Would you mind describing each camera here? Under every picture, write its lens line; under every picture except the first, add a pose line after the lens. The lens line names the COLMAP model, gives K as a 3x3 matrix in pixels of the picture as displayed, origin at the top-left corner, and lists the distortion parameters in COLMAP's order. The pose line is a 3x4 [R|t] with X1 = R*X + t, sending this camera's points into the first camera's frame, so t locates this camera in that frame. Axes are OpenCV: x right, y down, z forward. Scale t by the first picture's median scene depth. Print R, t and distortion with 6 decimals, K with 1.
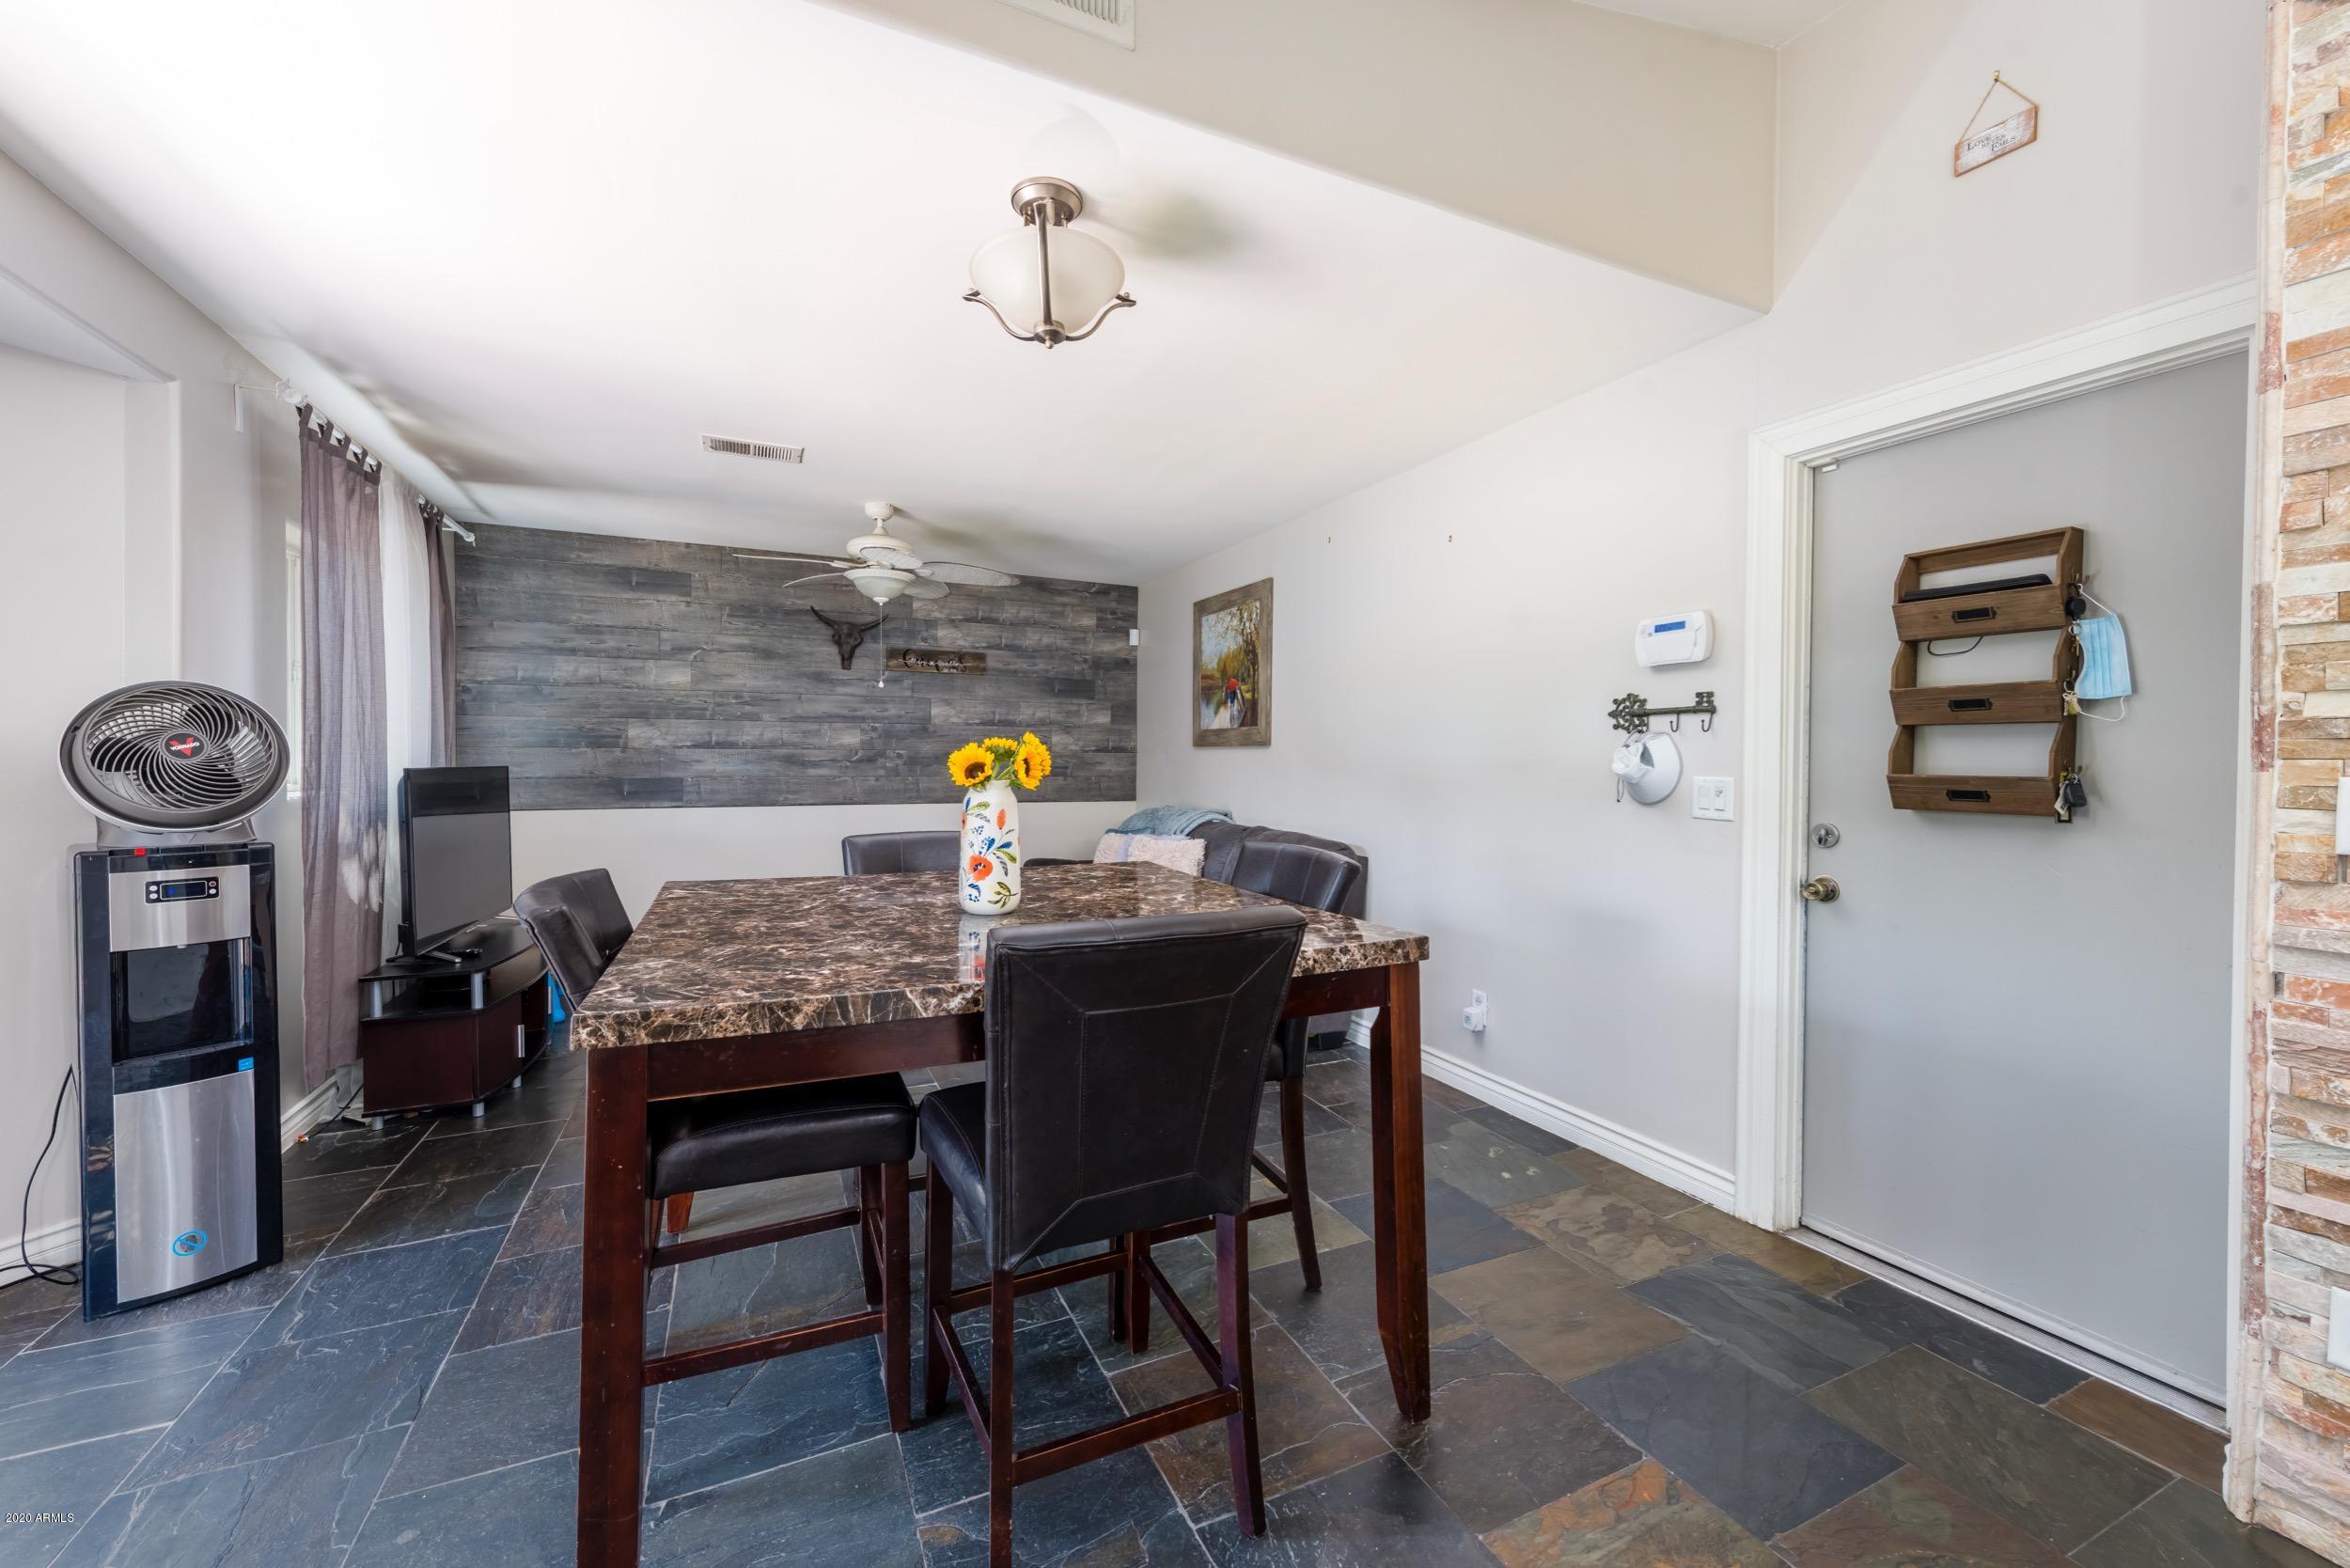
lens RADIAL K [[925.3, 0, 1182.3], [0, 925.3, 777.3], [0, 0, 1]] dist [0.008452, -0.001142]
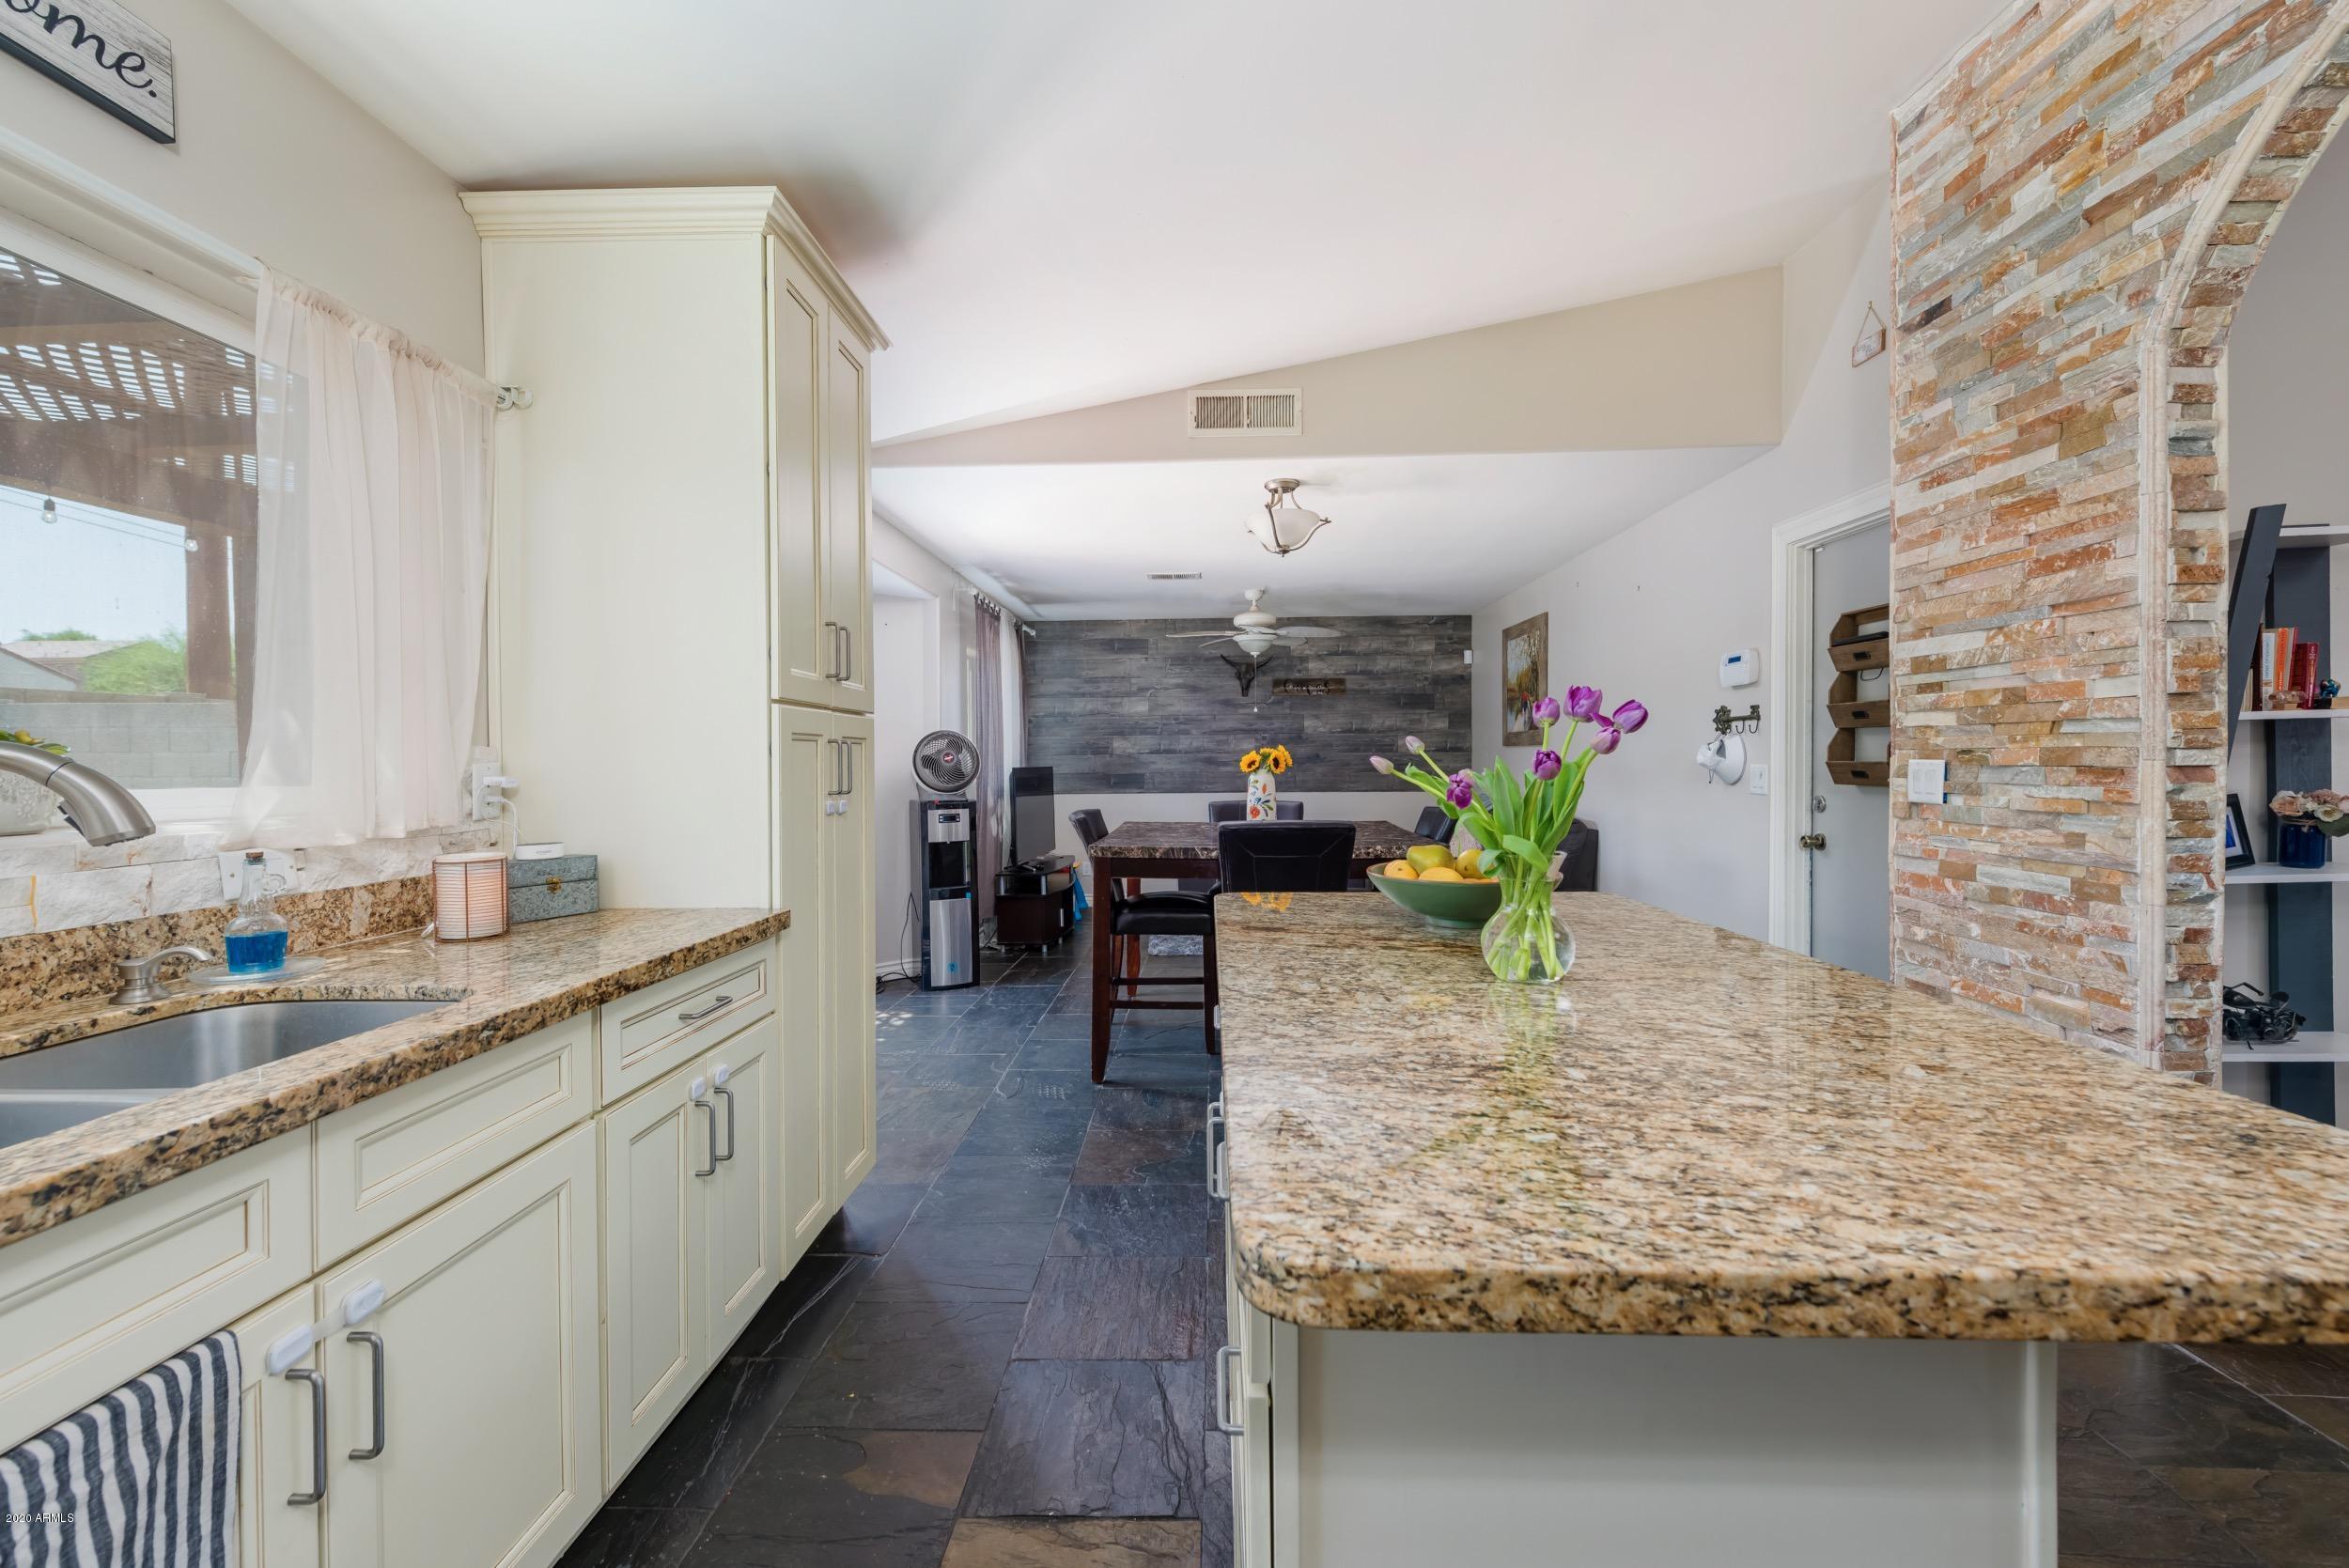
lens RADIAL K [[924.8, 0, 1173.1], [0, 924.8, 773.2], [0, 0, 1]] dist [0.008452, -0.001142]
pose [[0.886783, -0.005848, -0.462150, 0.230224], [0.004089, 0.999980, -0.004808, 0.008713], [0.462169, 0.002374, 0.886789, -0.363316]]
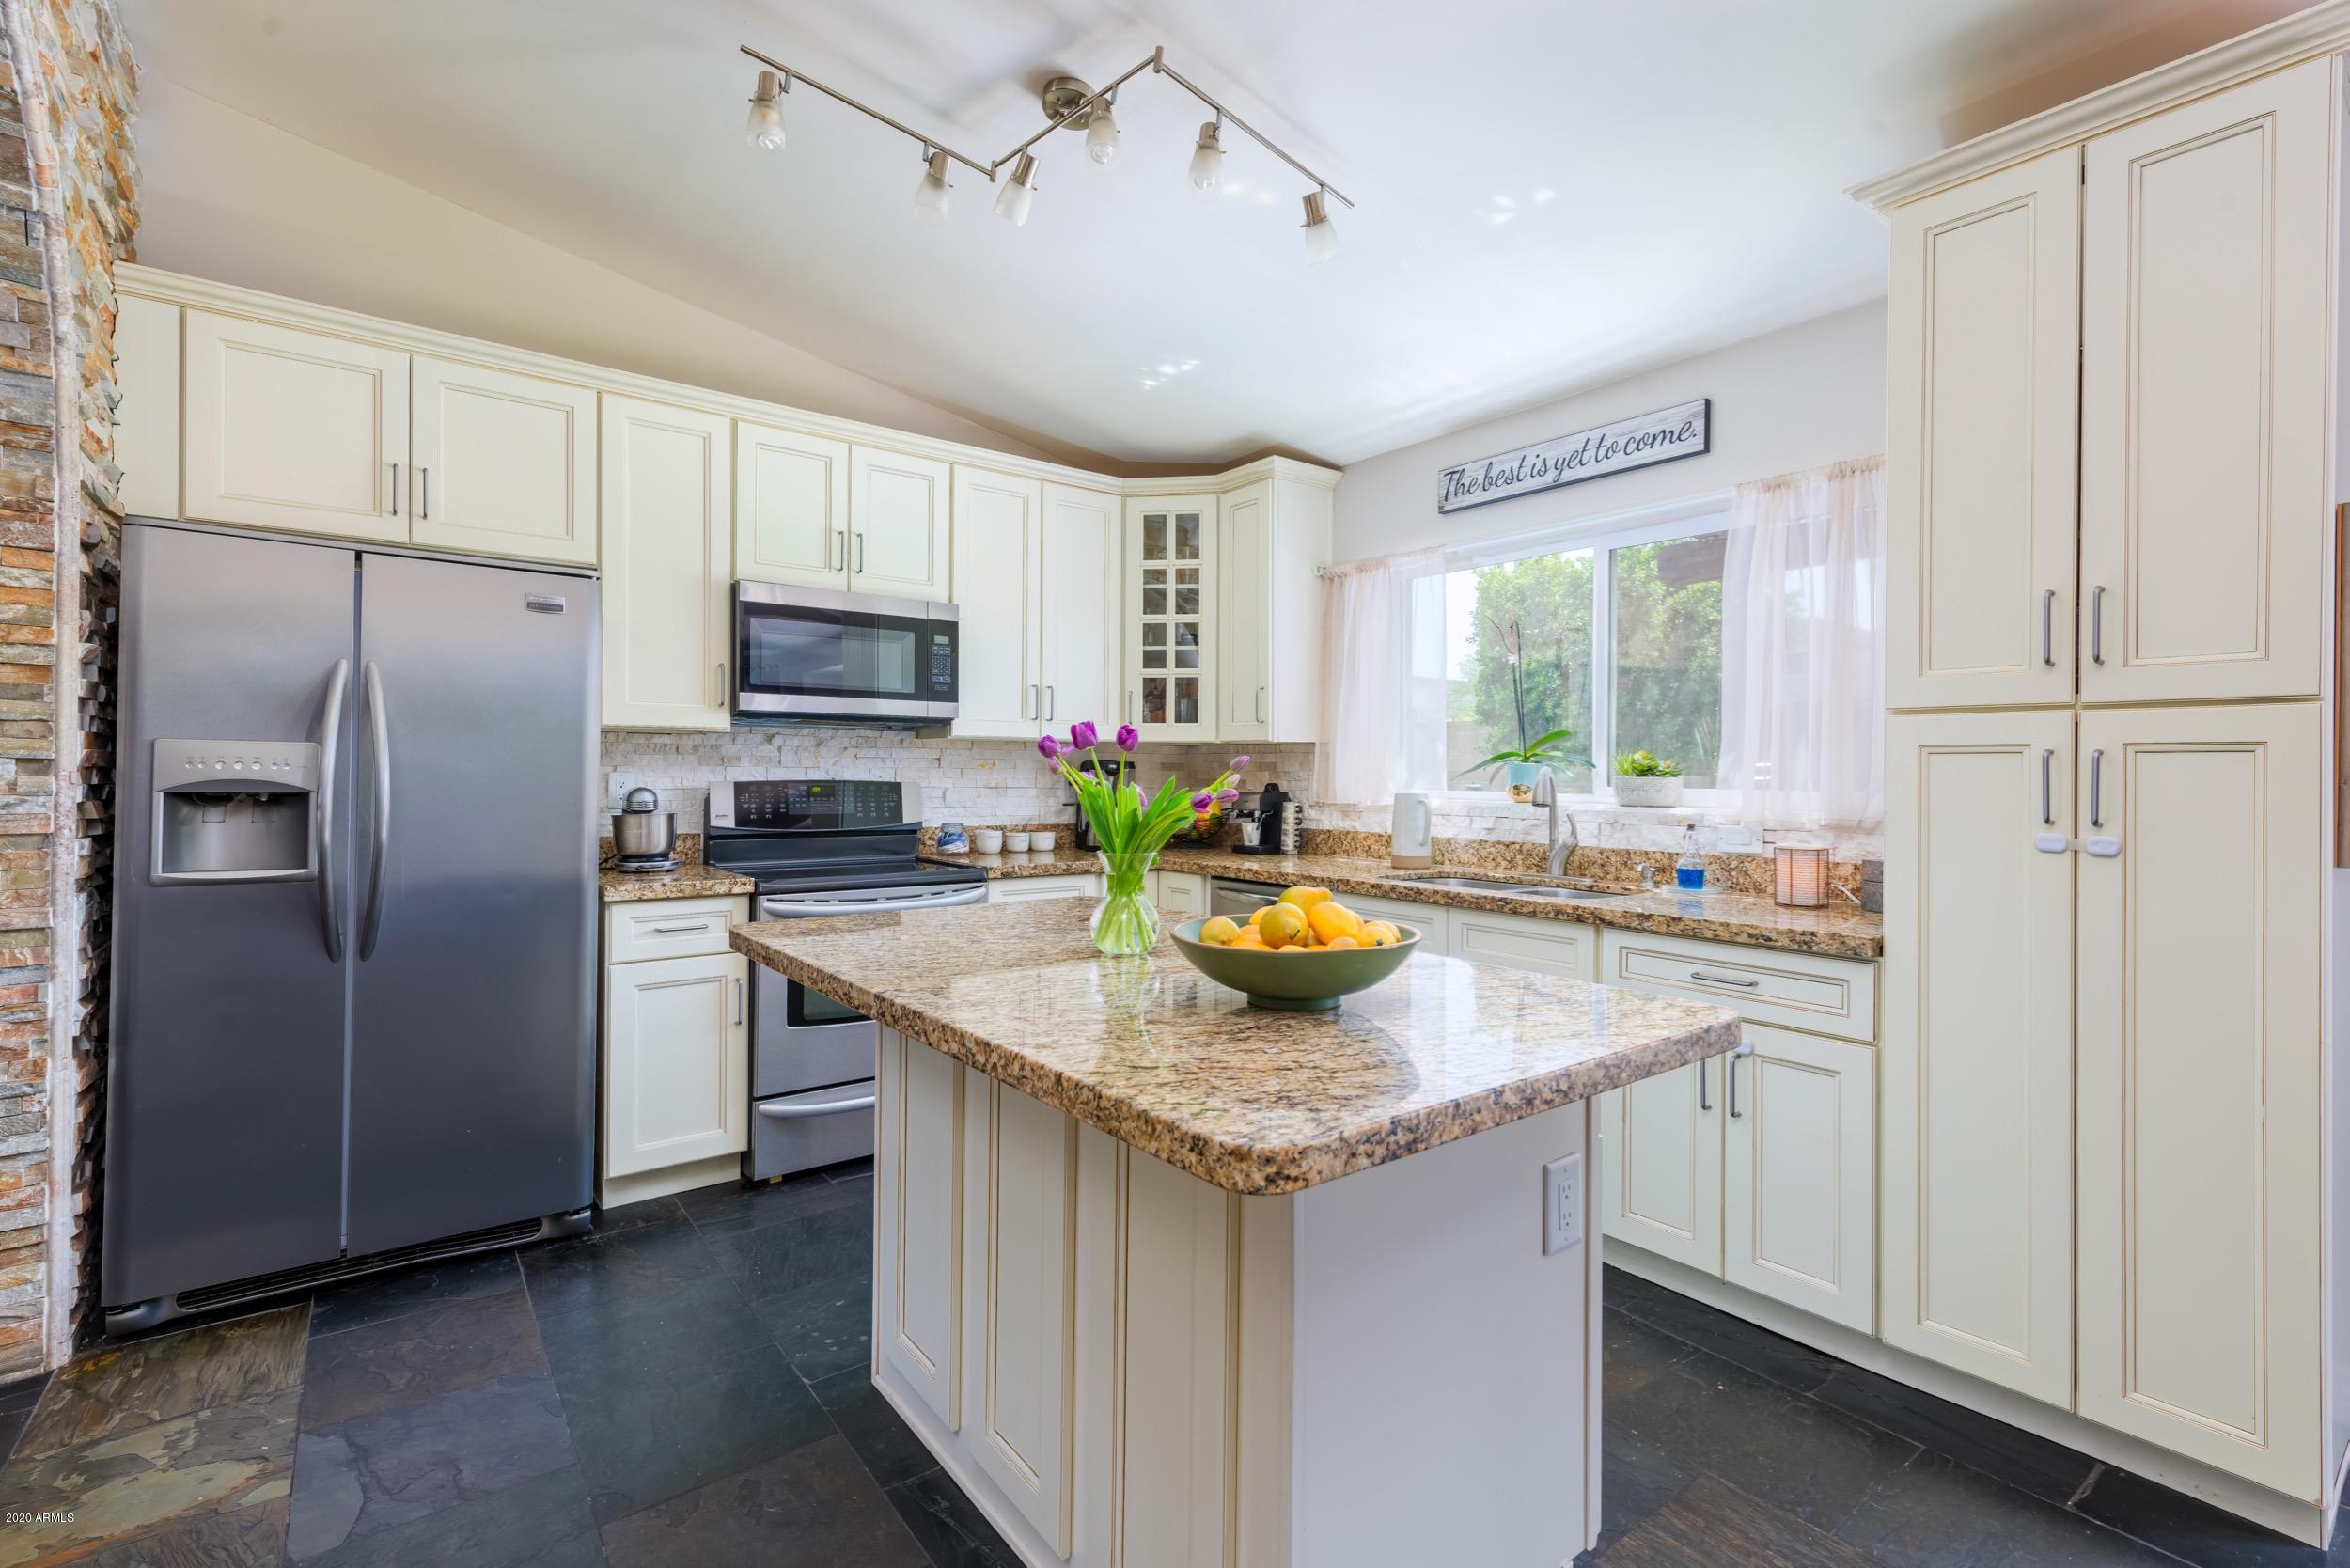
lens RADIAL K [[1059.3, 0, 1172.3], [0, 1059.3, 778.7], [0, 0, 1]] dist [0.000007, -0.000186]
pose [[-0.975514, -0.010245, -0.219697, 0.265251], [-0.014816, 0.999706, 0.019170, -0.002892], [0.219437, 0.021955, -0.975380, 0.283887]]
